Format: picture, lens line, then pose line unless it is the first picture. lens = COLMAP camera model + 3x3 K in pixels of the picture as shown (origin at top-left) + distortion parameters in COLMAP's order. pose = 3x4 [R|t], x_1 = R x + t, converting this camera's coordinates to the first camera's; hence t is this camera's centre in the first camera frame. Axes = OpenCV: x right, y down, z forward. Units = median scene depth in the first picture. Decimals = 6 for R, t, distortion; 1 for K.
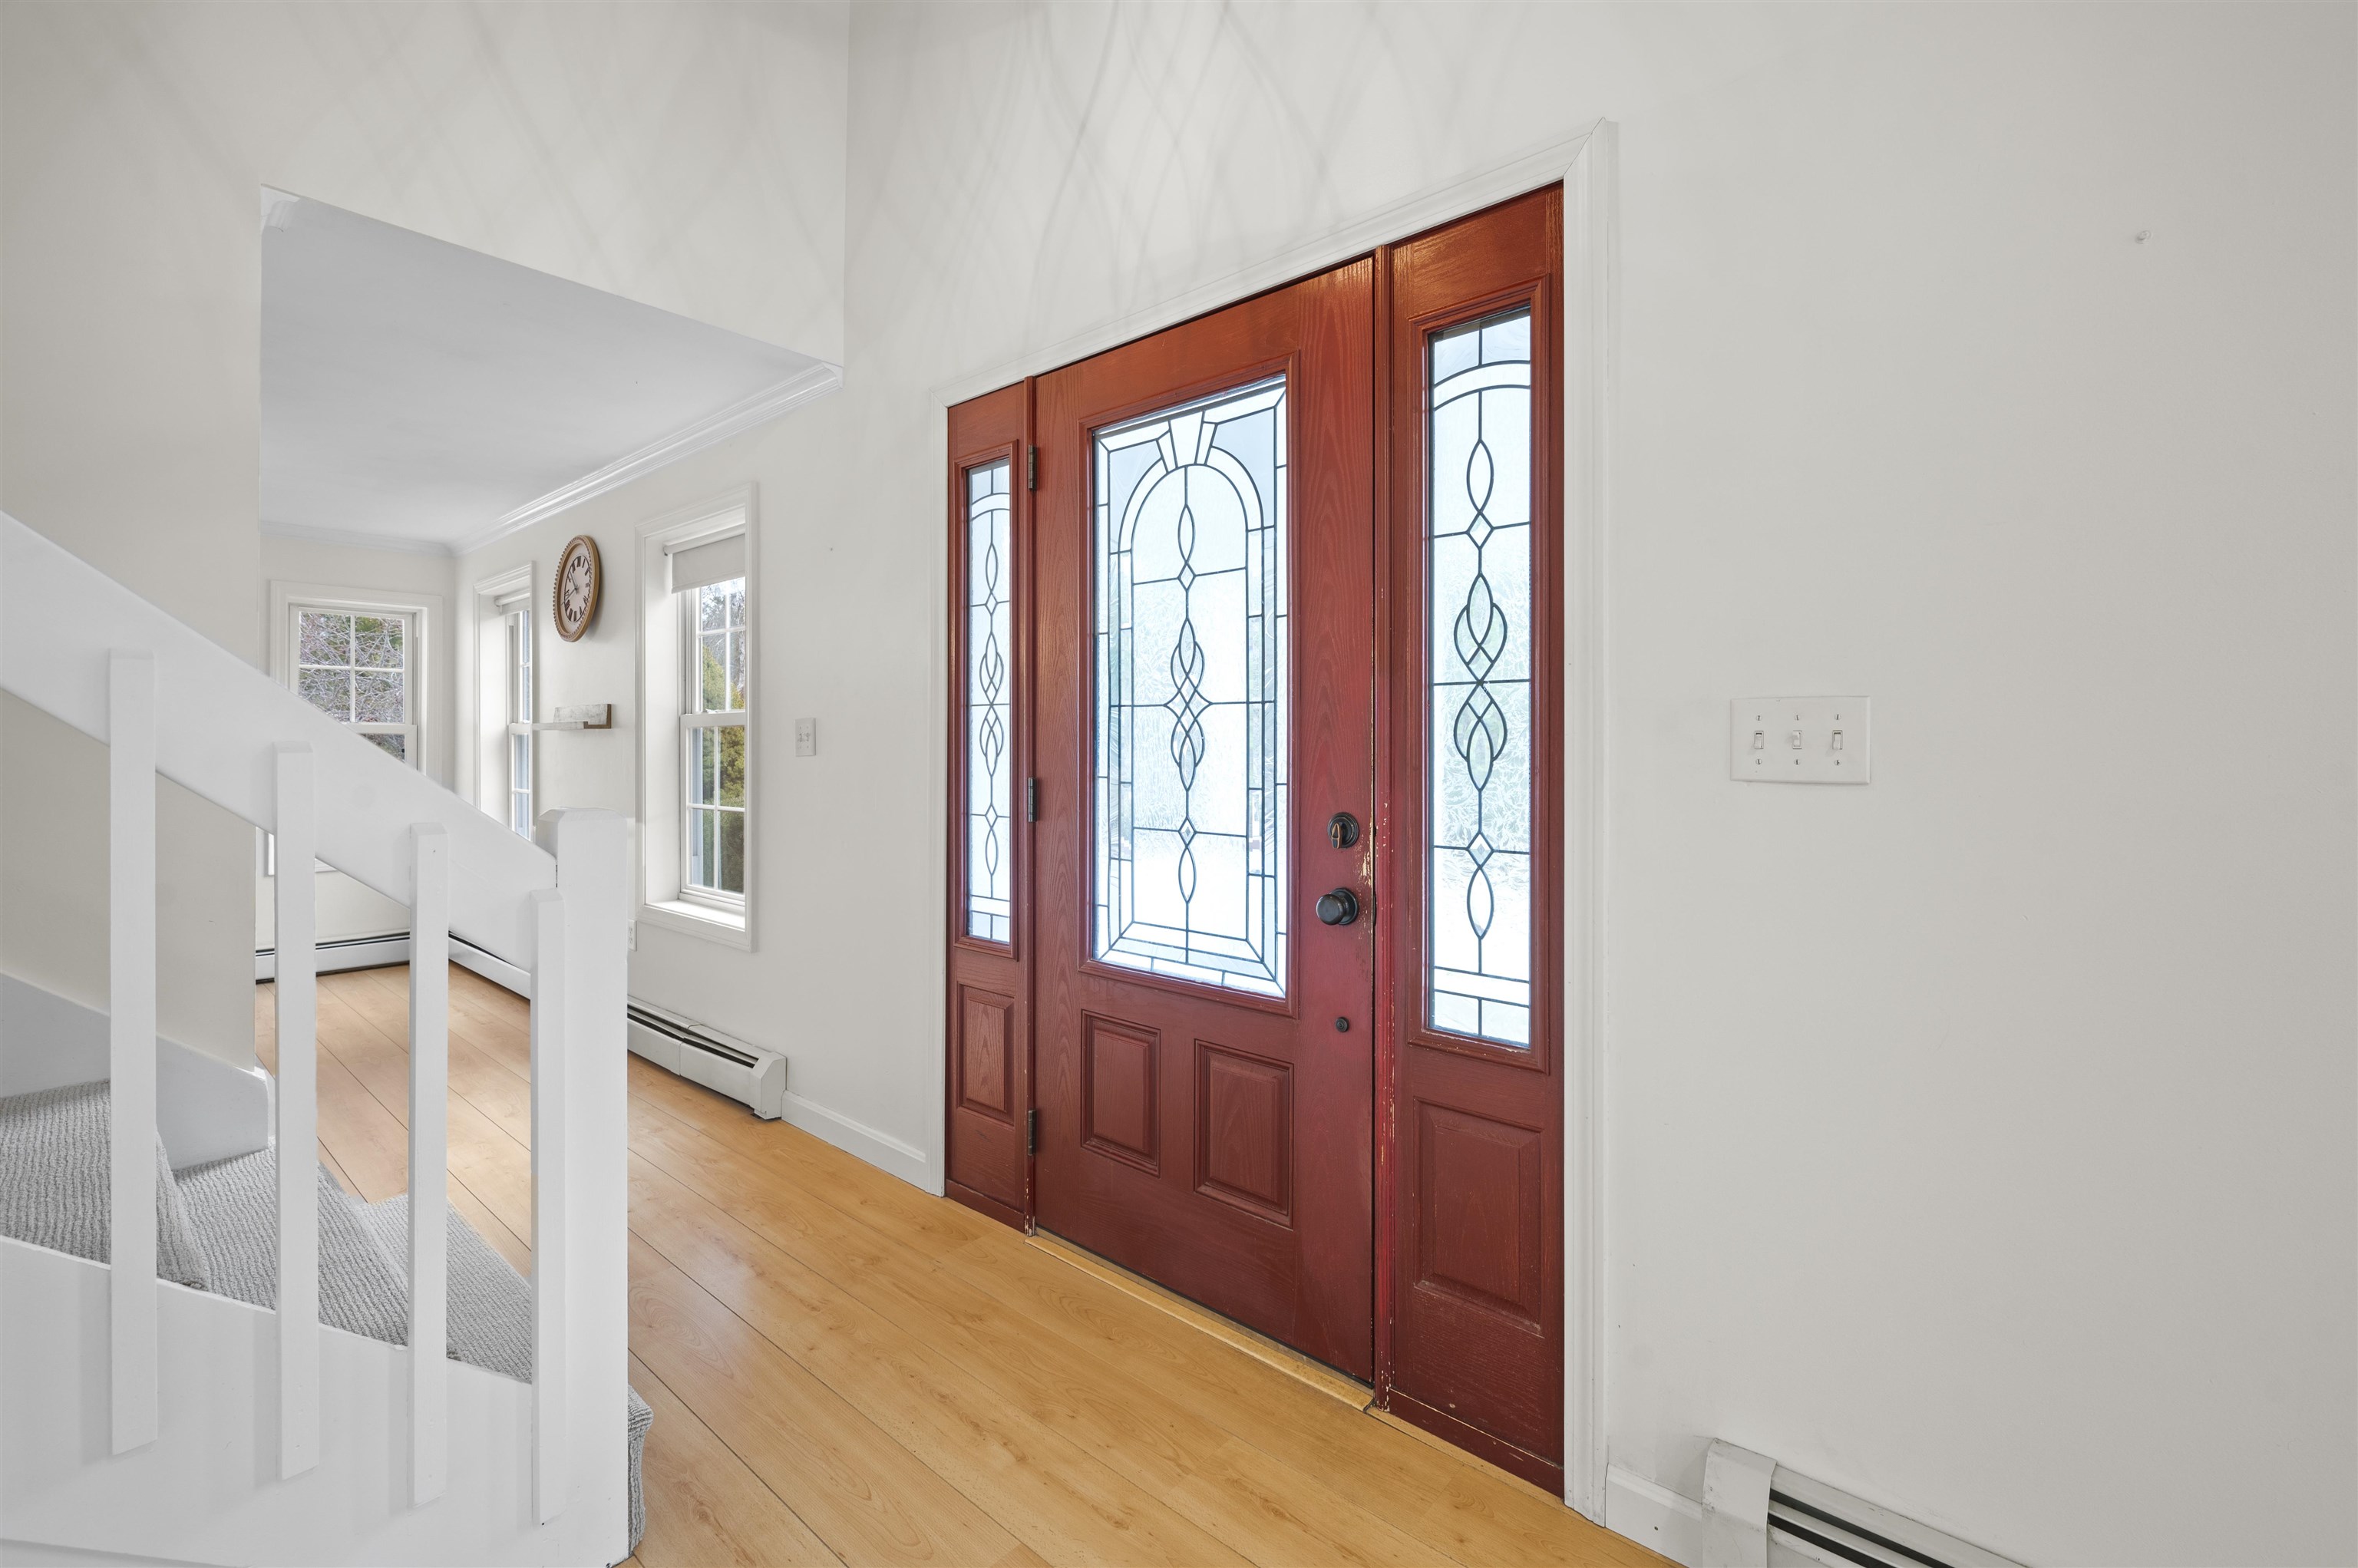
lens RADIAL K [[995.5, 0, 1216.7], [0, 995.5, 745.0], [0, 0, 1]] dist [0.002676, -0.001093]
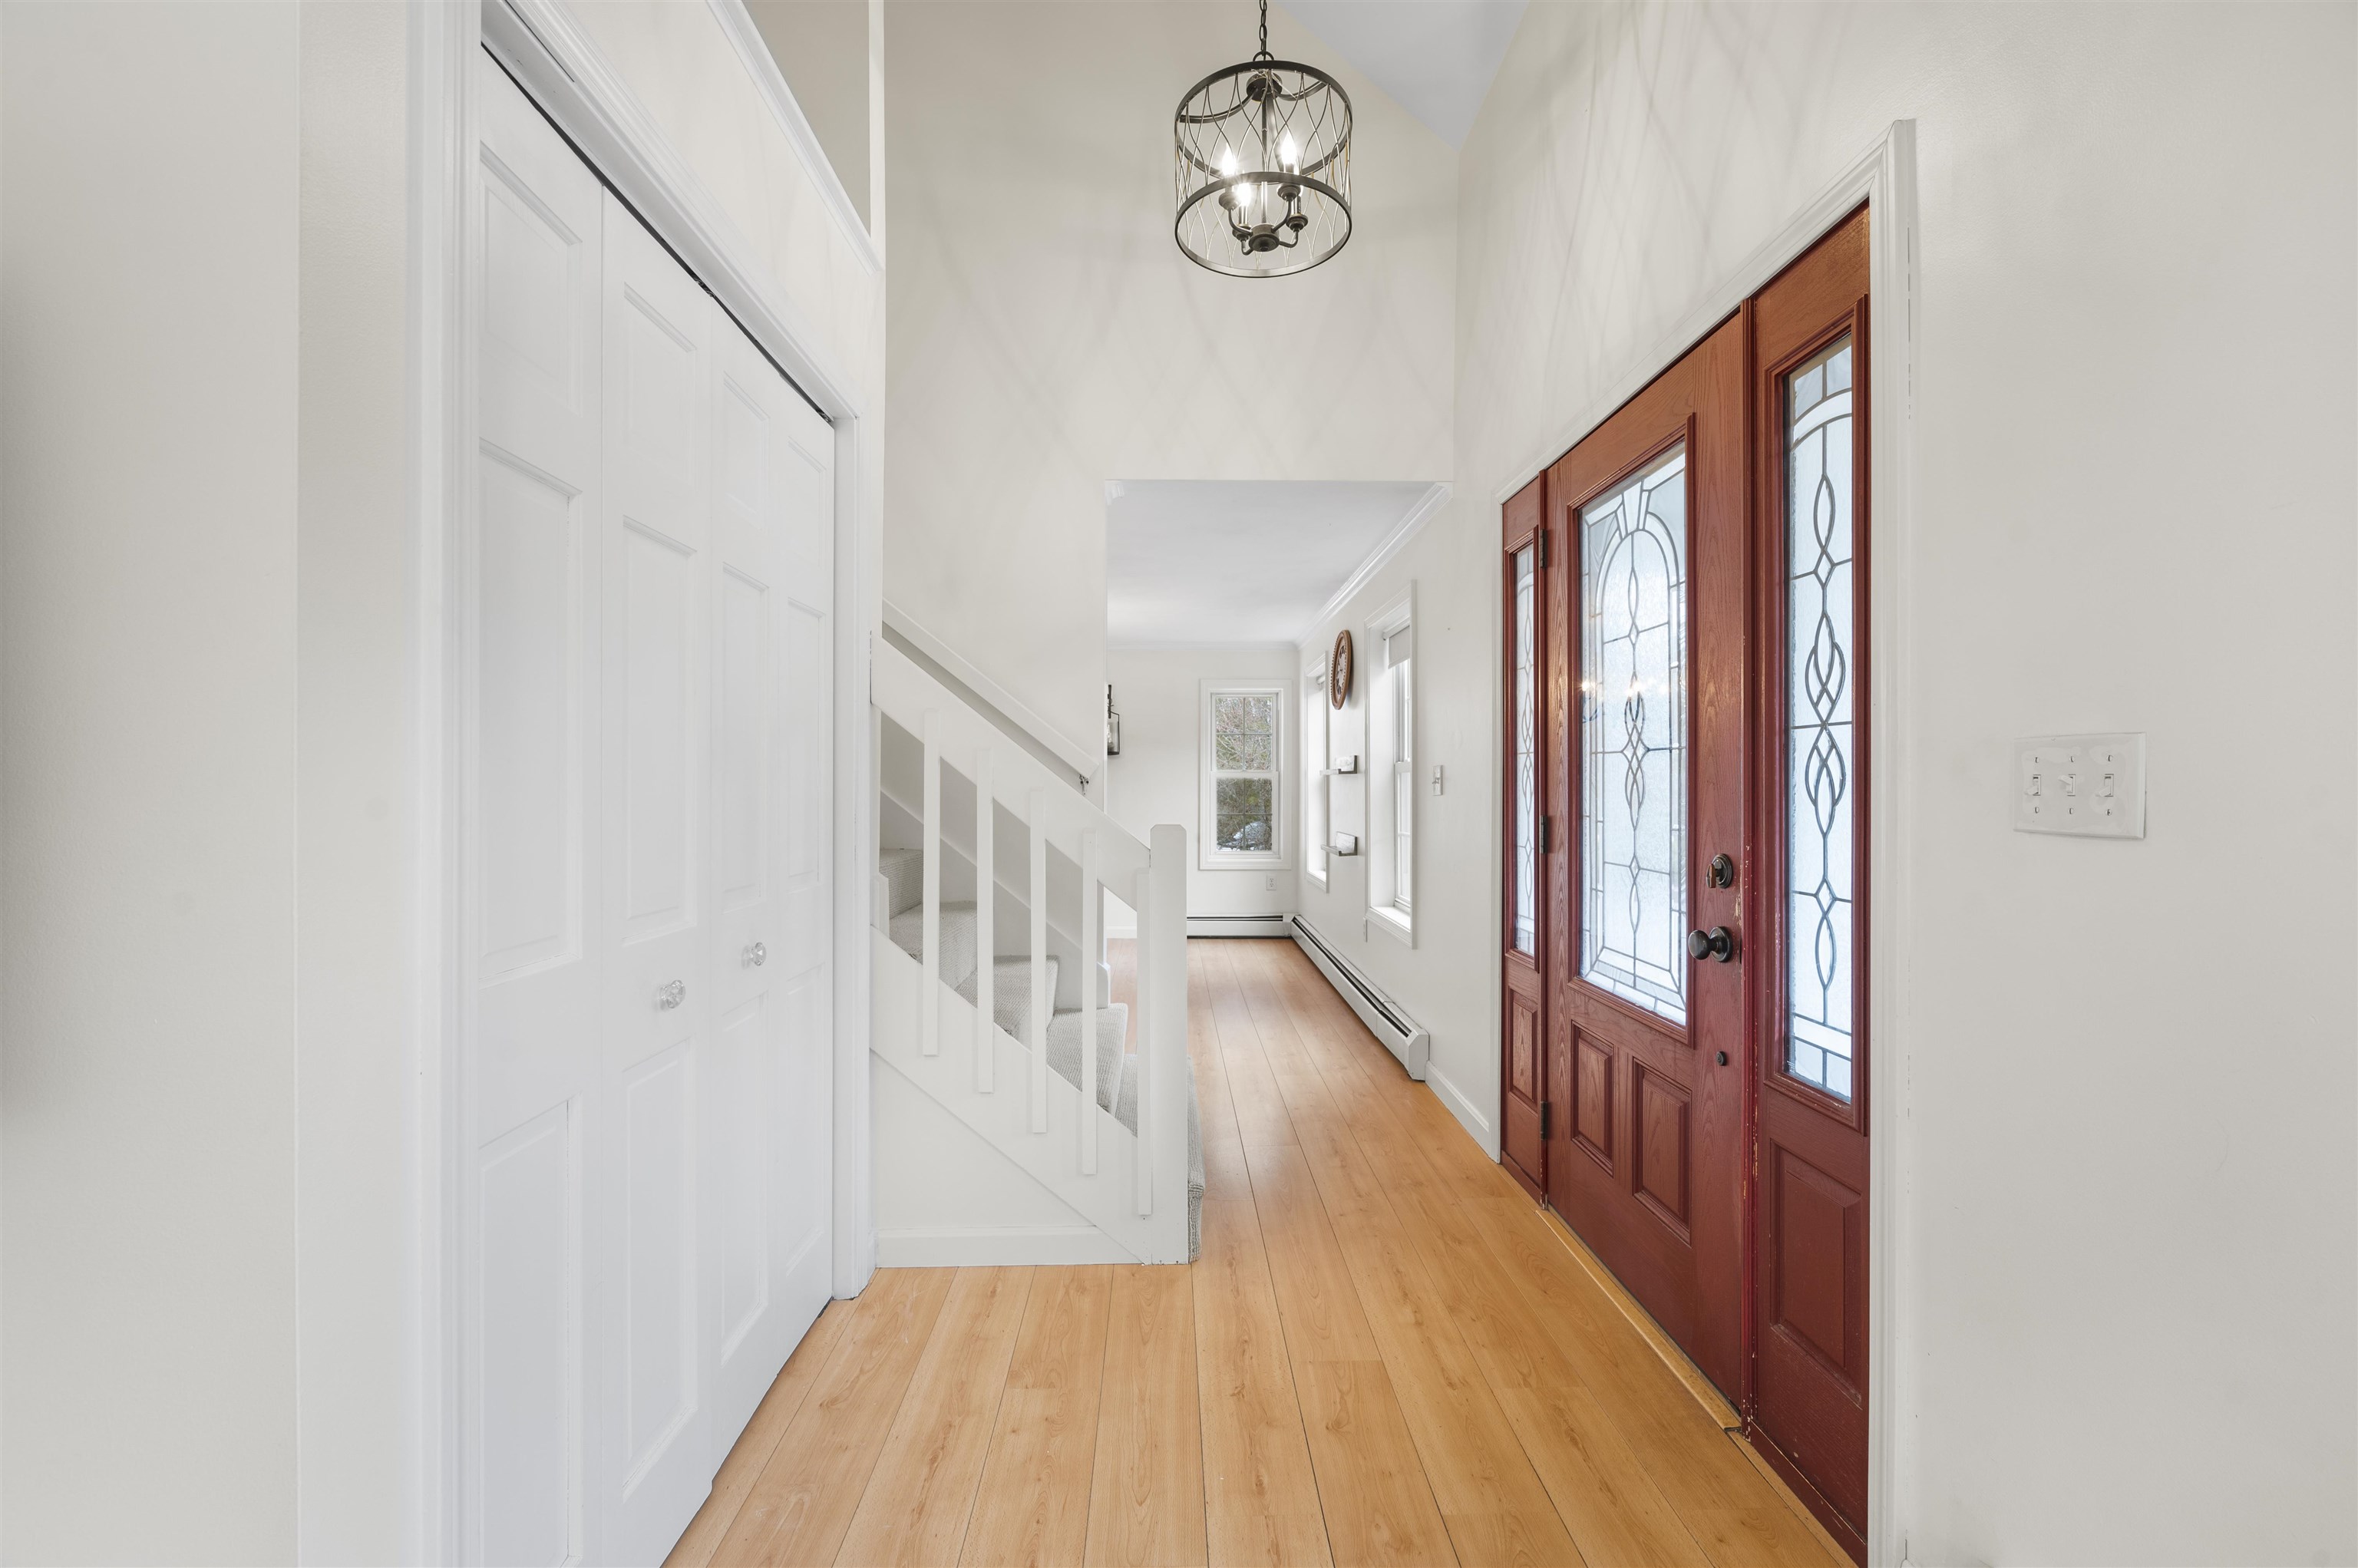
lens RADIAL K [[995.5, 0, 1198.0], [0, 995.5, 781.7], [0, 0, 1]] dist [0.002676, -0.001093]
pose [[0.665964, -0.004526, -0.745970, 0.492980], [0.004148, 0.999989, -0.002364, -0.006444], [0.745972, -0.001520, 0.665975, -0.088557]]
